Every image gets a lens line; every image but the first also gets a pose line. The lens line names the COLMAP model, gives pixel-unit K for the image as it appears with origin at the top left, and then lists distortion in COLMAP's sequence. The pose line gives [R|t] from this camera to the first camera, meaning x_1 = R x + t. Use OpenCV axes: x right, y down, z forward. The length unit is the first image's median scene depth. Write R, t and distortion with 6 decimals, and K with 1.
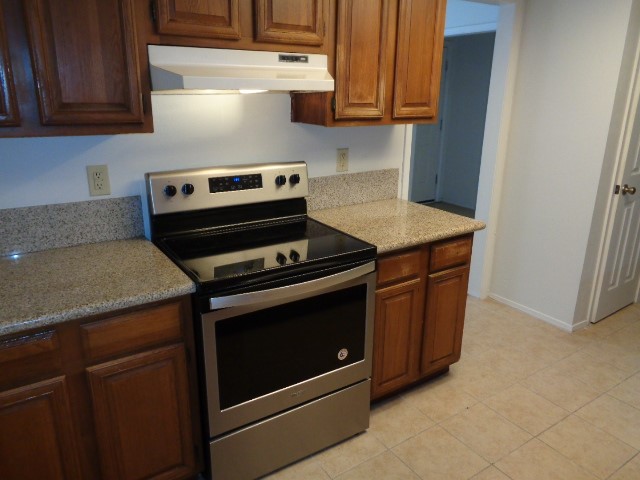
lens RADIAL K [[476.1, 0, 318.0], [0, 476.1, 238.6], [0, 0, 1]] dist [-0.008633, 0.011783]
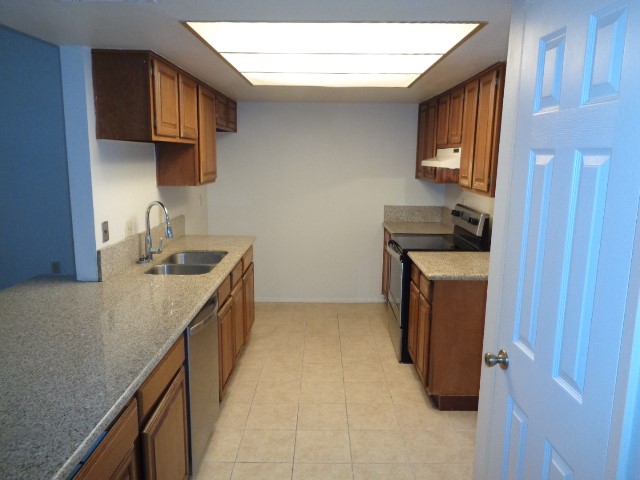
lens RADIAL K [[476.1, 0, 319.5], [0, 476.1, 240.8], [0, 0, 1]] dist [-0.008633, 0.011783]
pose [[-0.547640, 0.136691, -0.825473, 1.457147], [-0.258881, 0.910475, 0.322515, -0.420877], [0.795658, 0.390321, -0.463226, 1.275424]]
